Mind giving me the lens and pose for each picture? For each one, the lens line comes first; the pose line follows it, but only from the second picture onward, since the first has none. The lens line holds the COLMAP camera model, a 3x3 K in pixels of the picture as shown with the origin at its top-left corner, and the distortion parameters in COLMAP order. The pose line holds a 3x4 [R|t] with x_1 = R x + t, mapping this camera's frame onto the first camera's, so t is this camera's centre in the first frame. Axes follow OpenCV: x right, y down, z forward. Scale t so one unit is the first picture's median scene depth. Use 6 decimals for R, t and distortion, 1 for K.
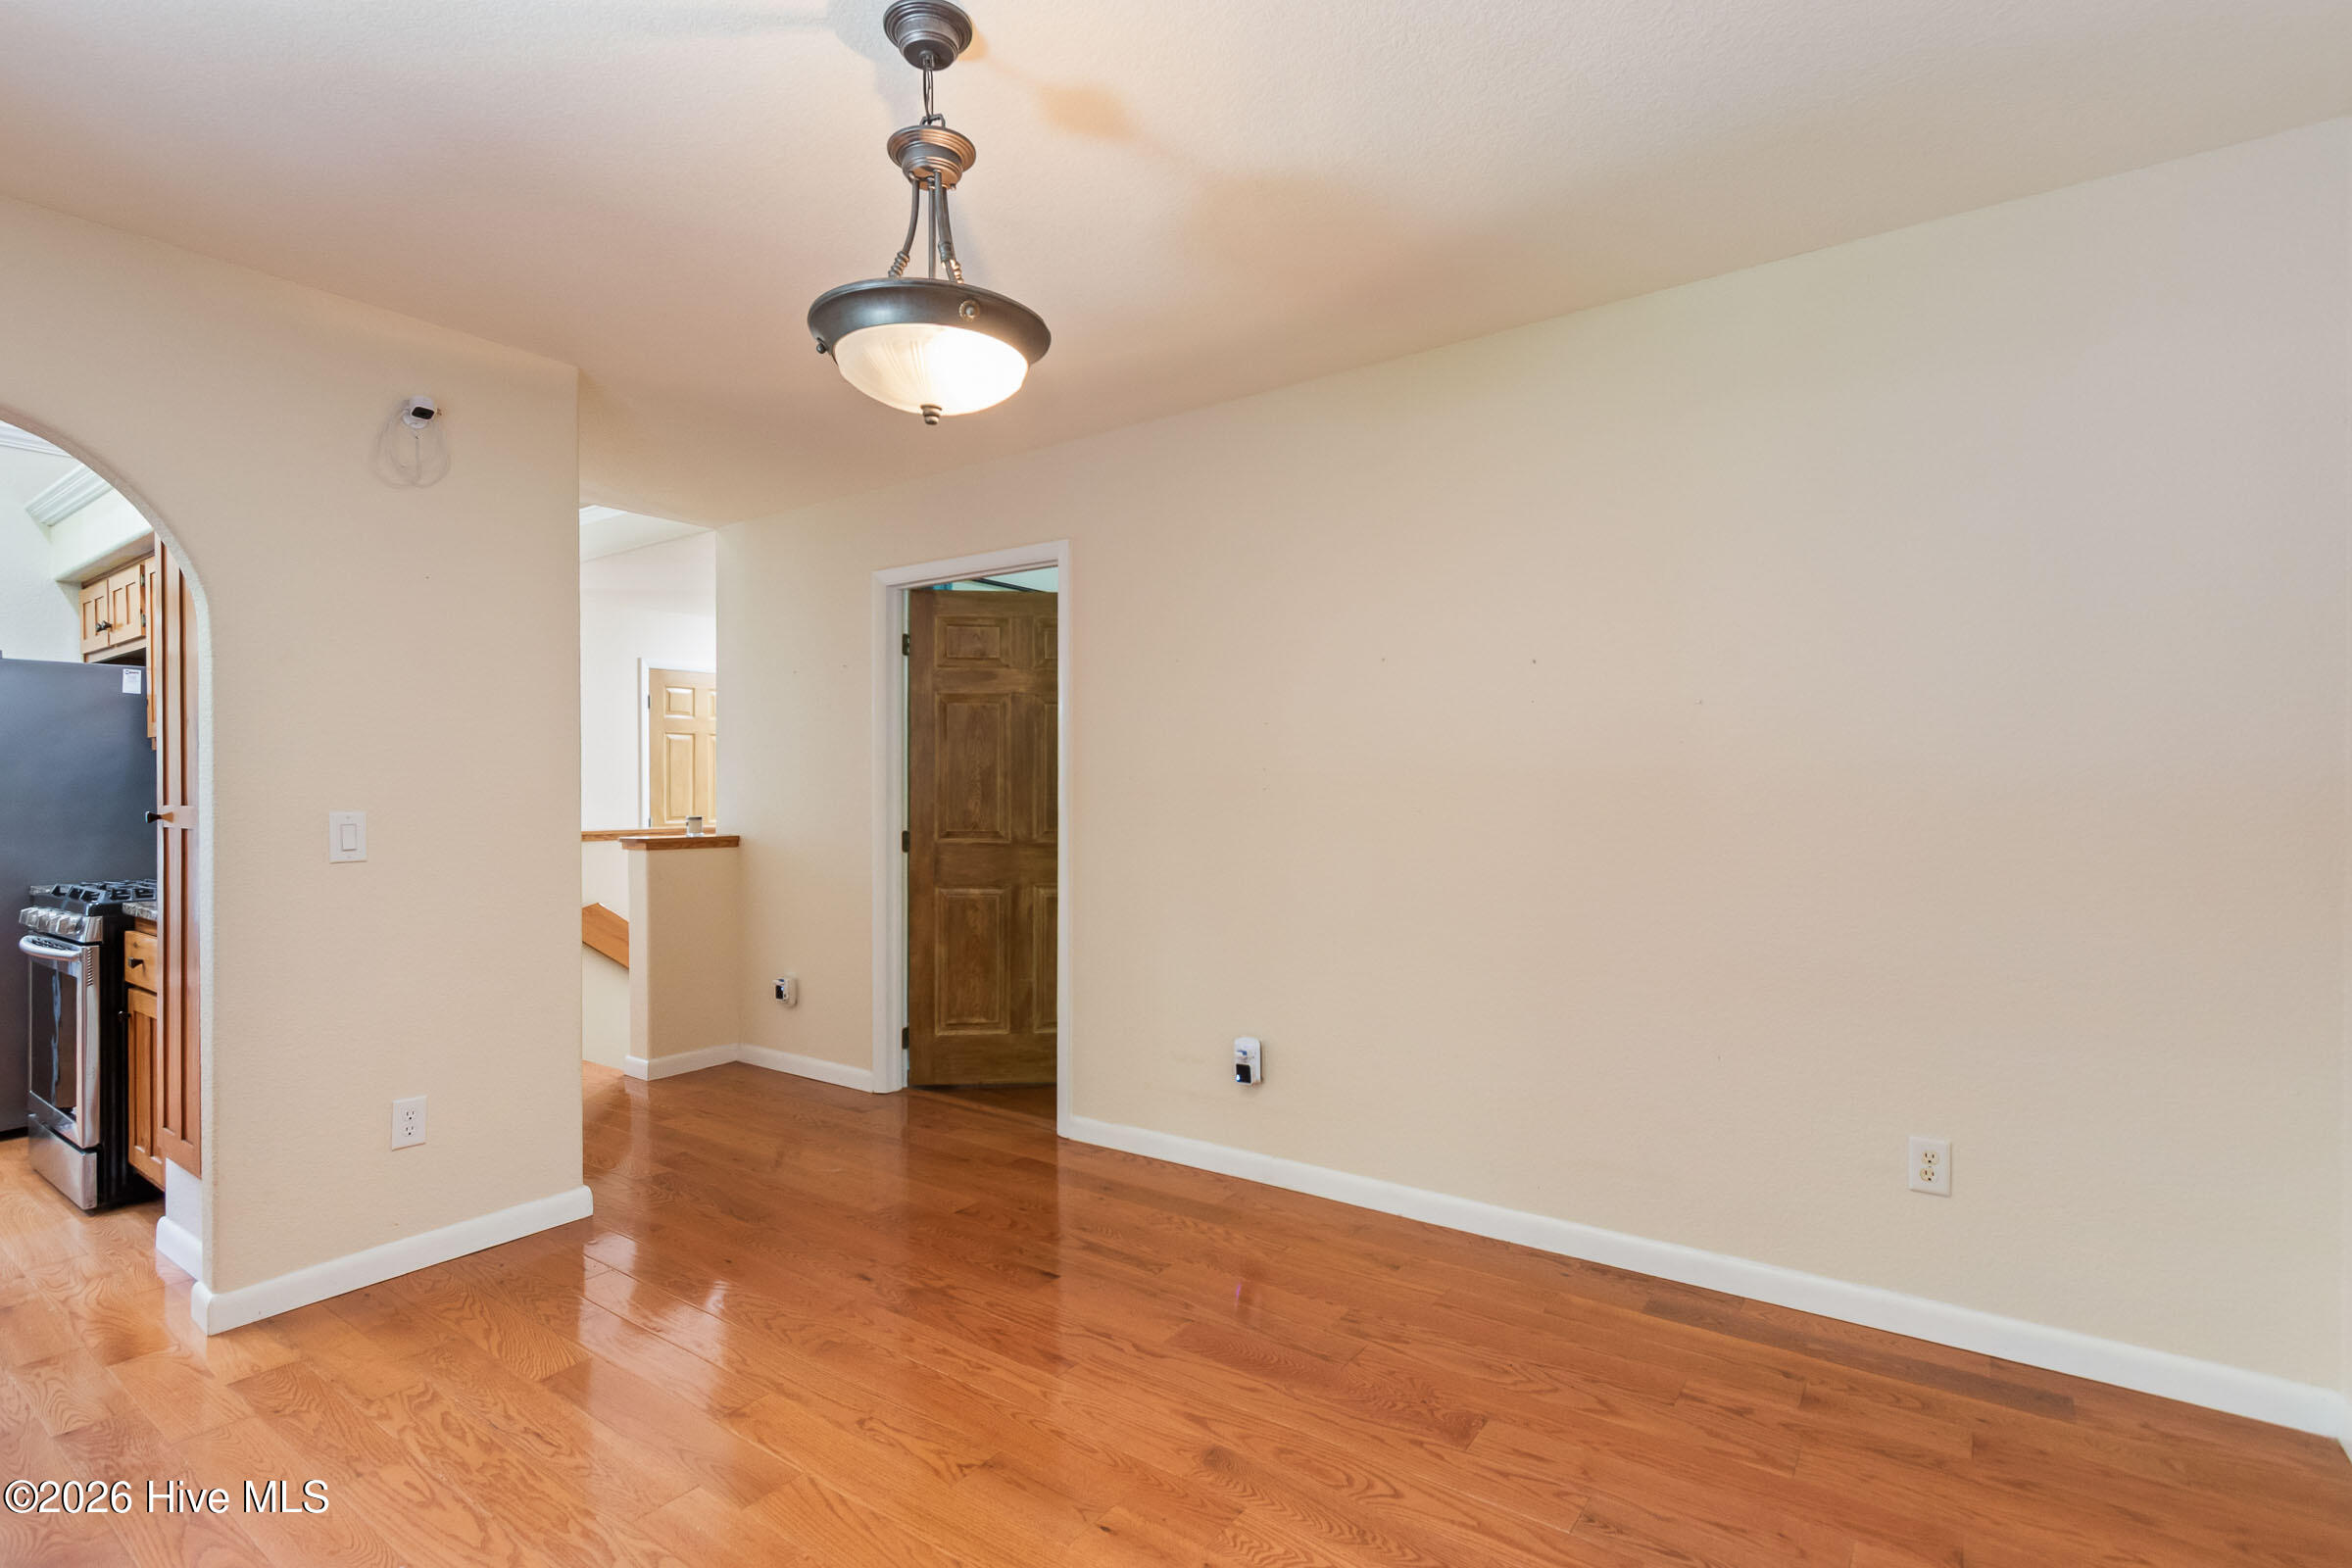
lens RADIAL K [[1151.2, 0, 1161.7], [0, 1151.2, 781.9], [0, 0, 1]] dist [0.005923, -0.002947]
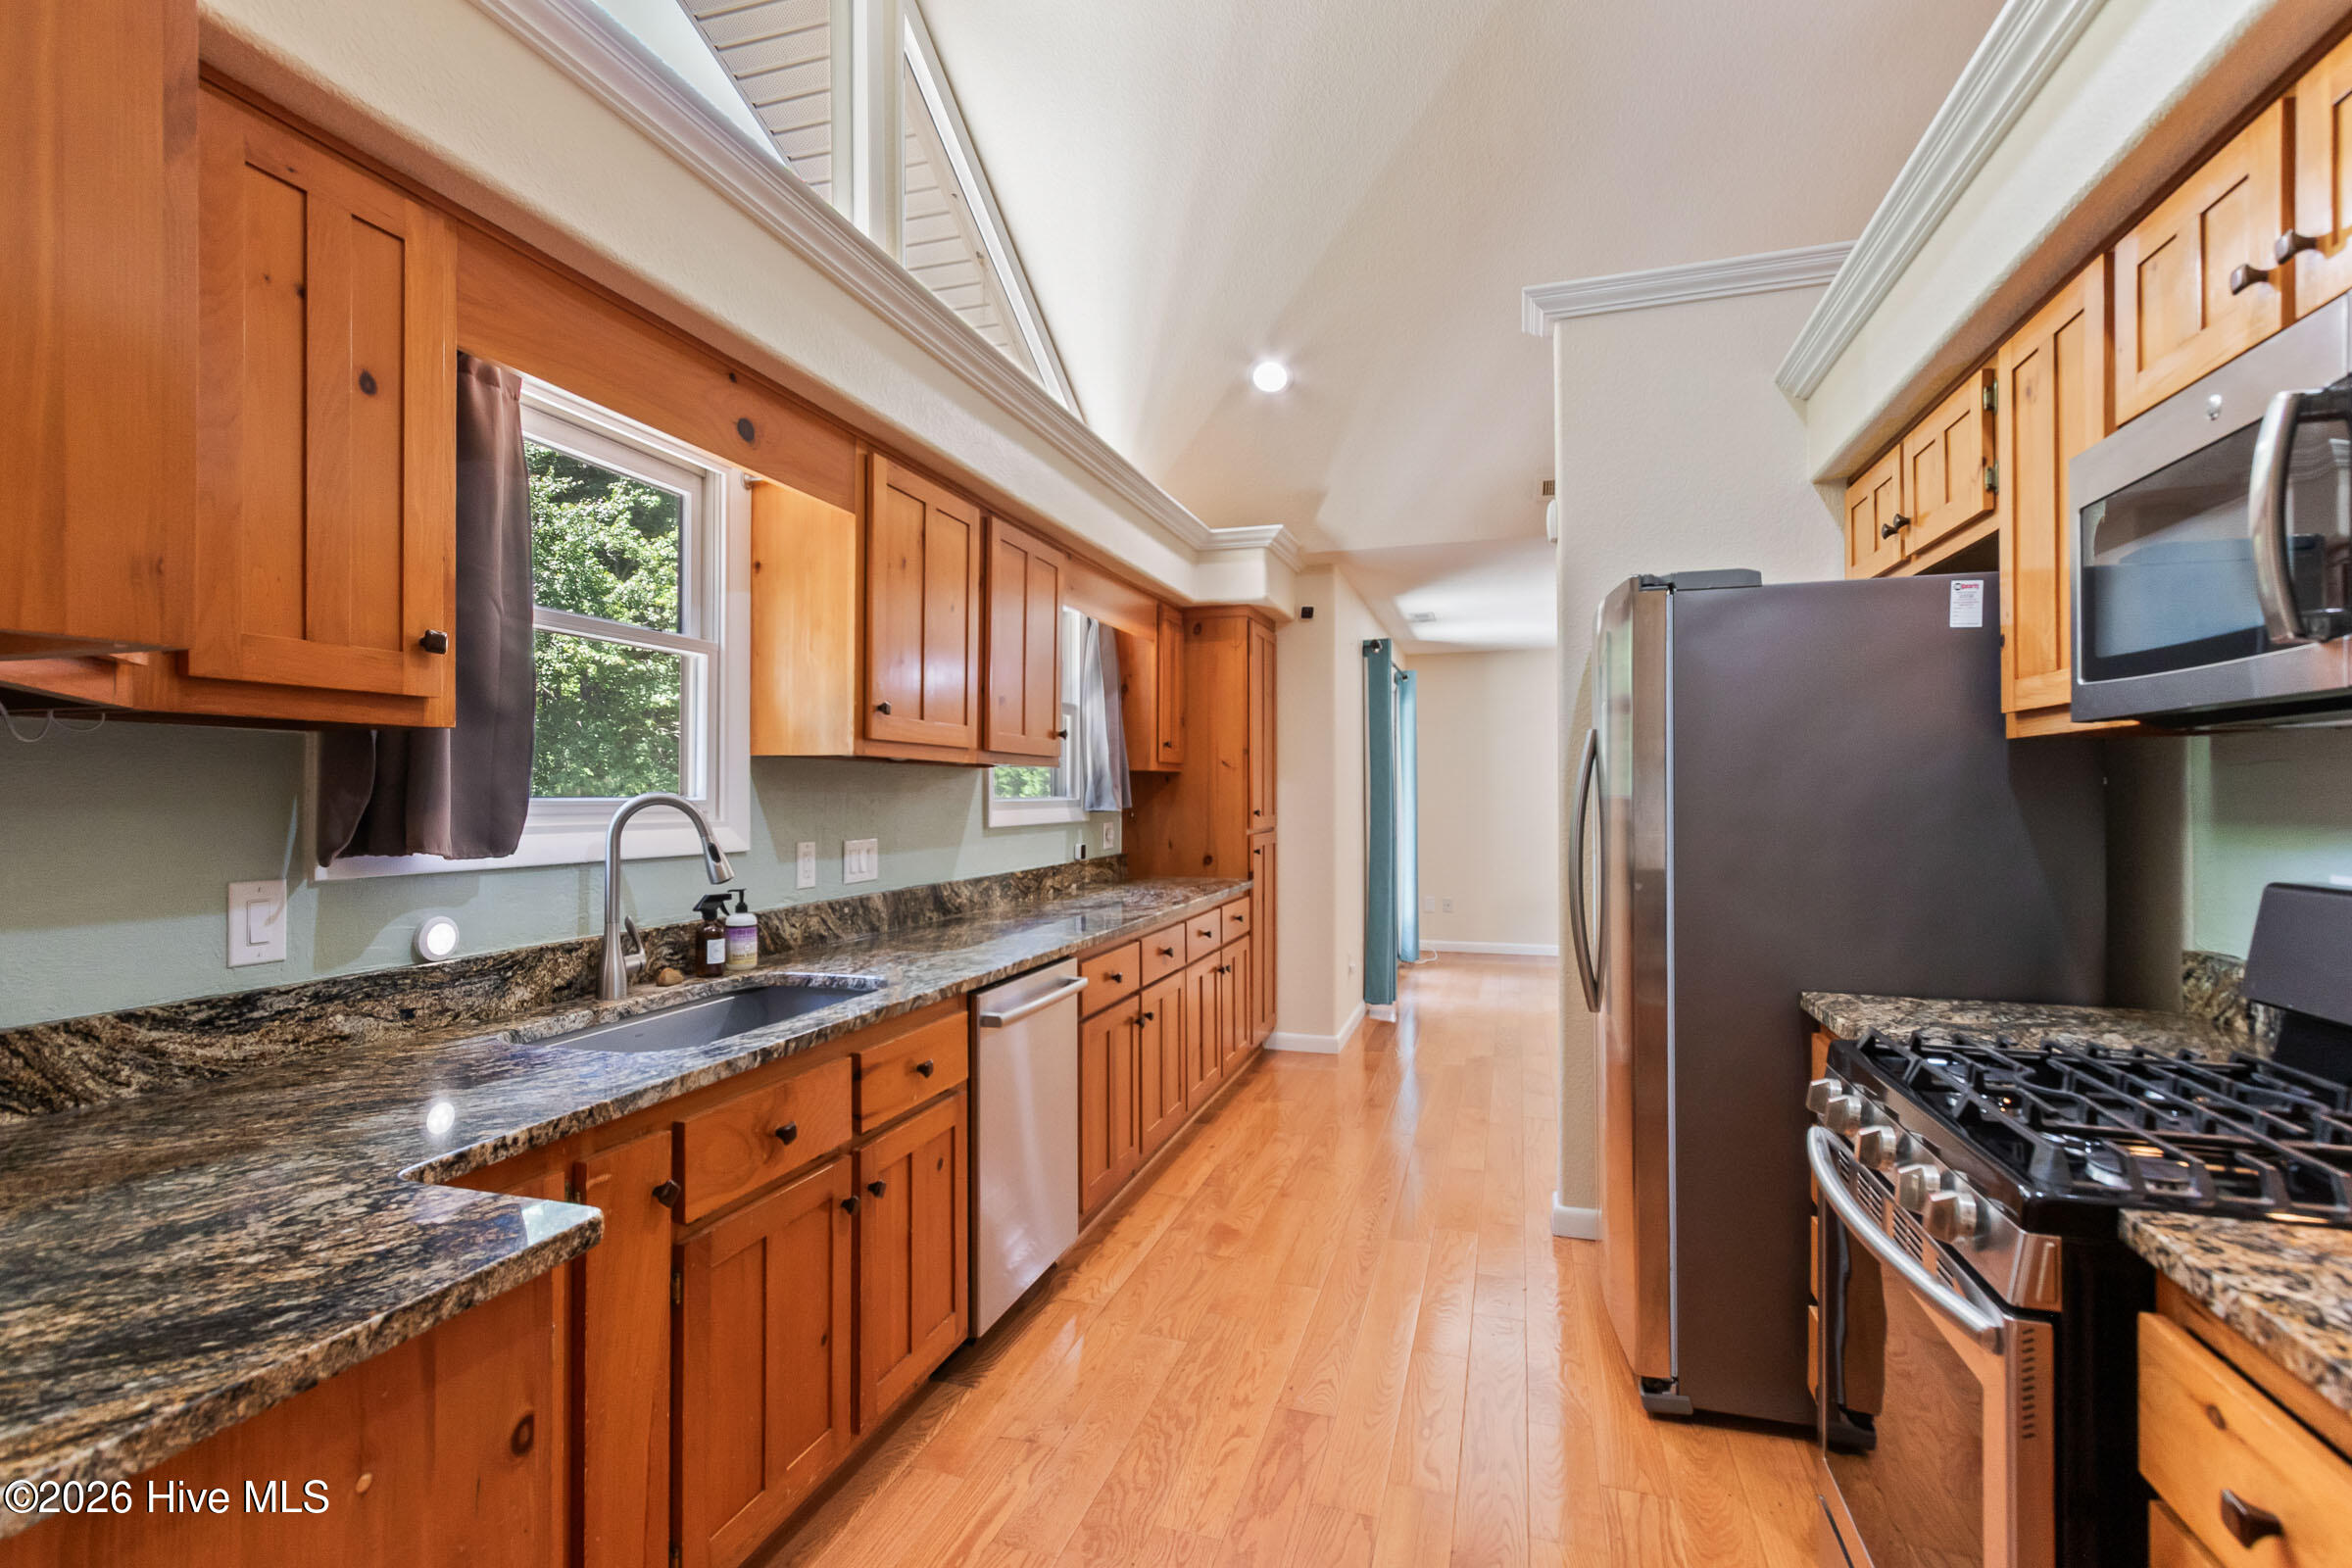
lens RADIAL K [[1151.2, 0, 1163.8], [0, 1151.2, 785.8], [0, 0, 1]] dist [0.005923, -0.002947]
pose [[0.342335, 0.015041, -0.939458, -0.531629], [-0.004369, 0.999887, 0.014416, -0.012954], [0.939568, -0.000831, 0.342361, 0.491803]]
